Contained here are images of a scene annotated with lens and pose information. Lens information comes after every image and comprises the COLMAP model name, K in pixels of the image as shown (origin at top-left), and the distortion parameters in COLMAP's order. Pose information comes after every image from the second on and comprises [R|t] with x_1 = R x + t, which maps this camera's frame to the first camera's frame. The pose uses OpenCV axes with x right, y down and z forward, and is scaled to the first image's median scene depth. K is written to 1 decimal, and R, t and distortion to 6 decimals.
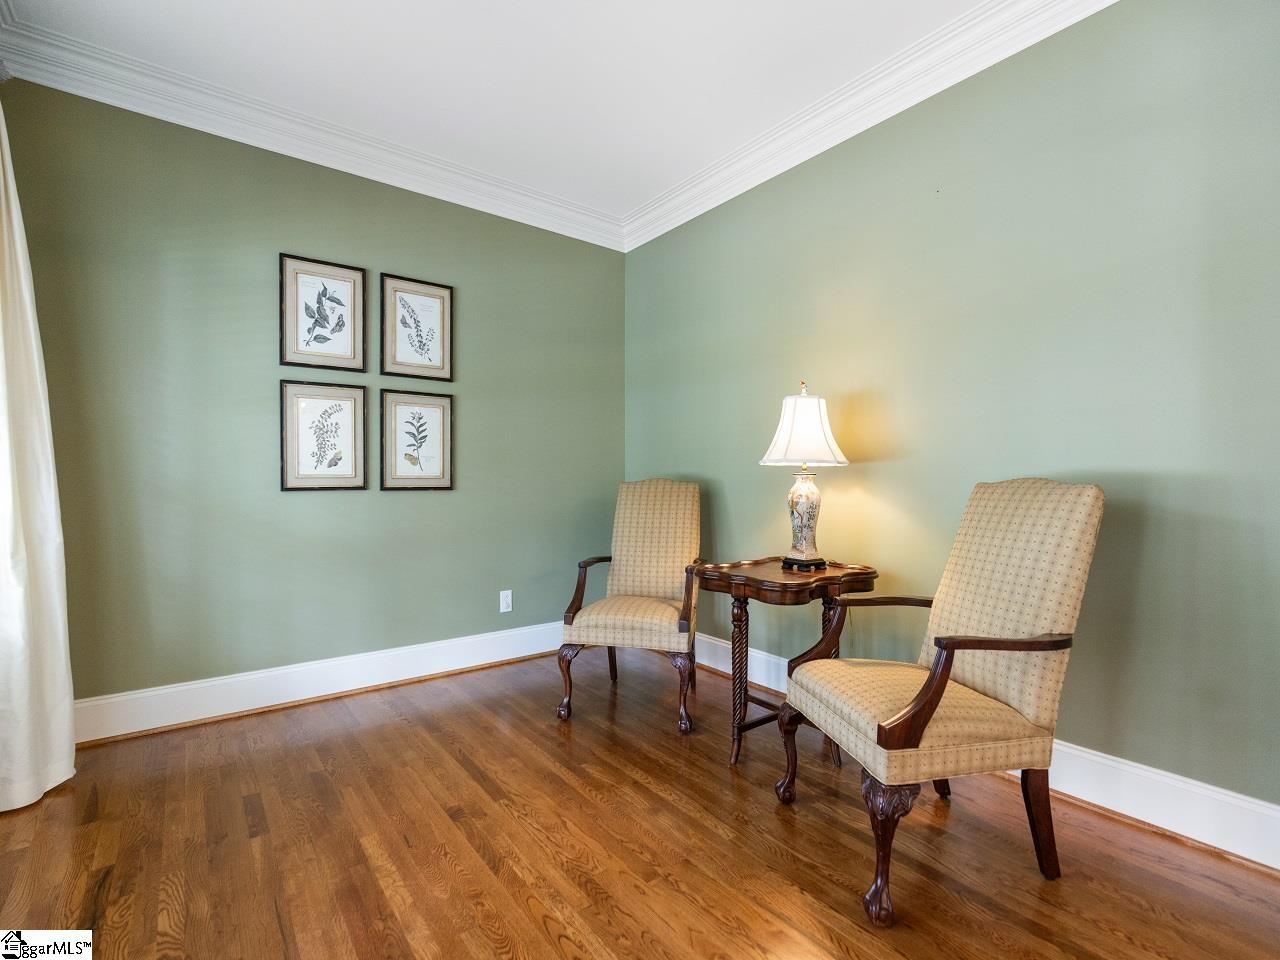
lens RADIAL K [[600.3, 0, 644.6], [0, 600.3, 479.1], [0, 0, 1]] dist [-0.001542, -0.000251]
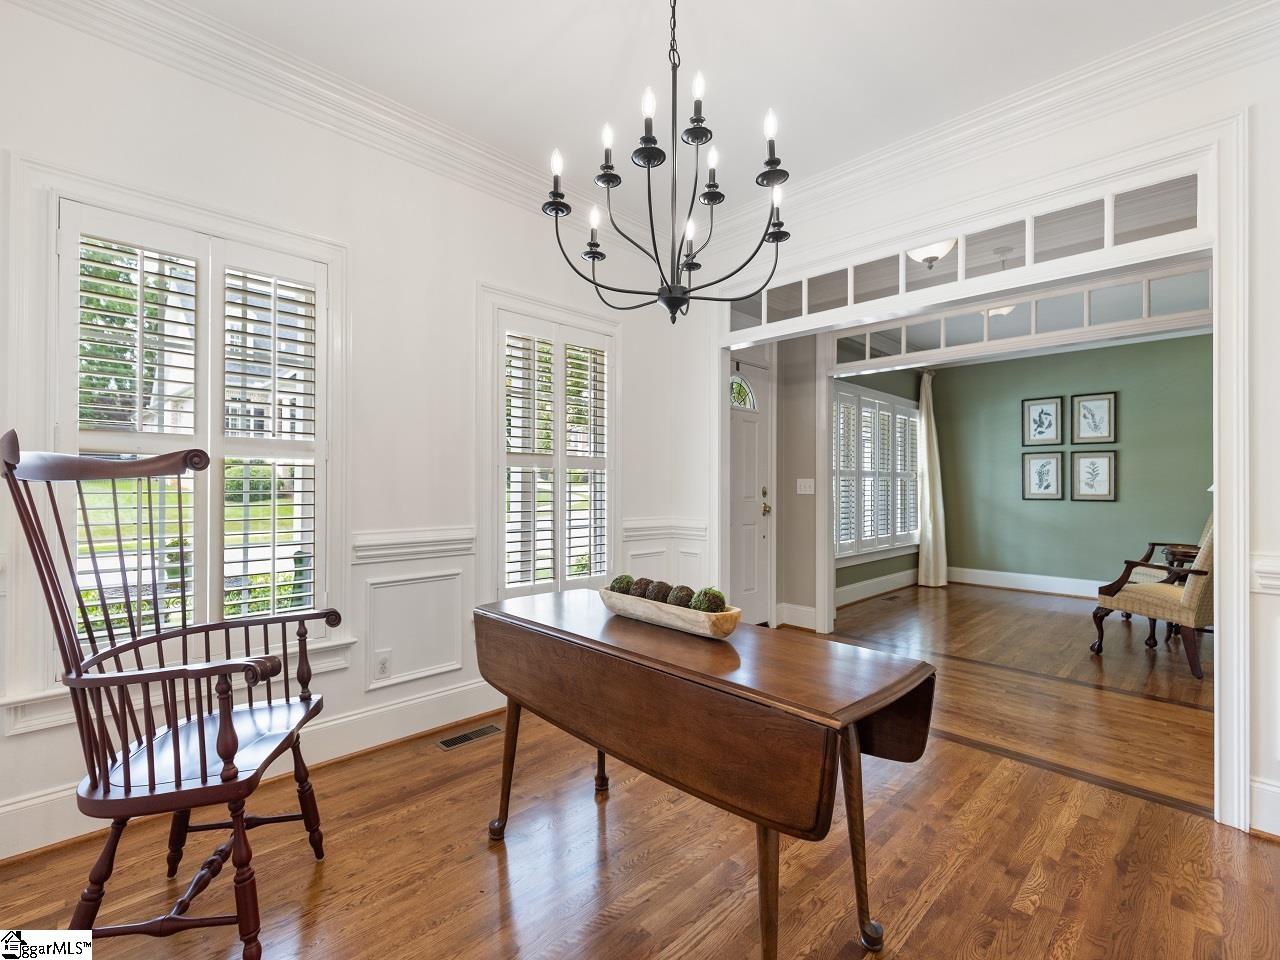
lens RADIAL K [[579.2, 0, 642.2], [0, 579.2, 482.8], [0, 0, 1]] dist [0.002968, 0.000472]
pose [[0.118023, 0.000931, -0.993010, 1.392326], [0.002122, 0.999997, 0.001190, -0.049327], [0.993009, -0.002248, 0.118021, -0.715335]]
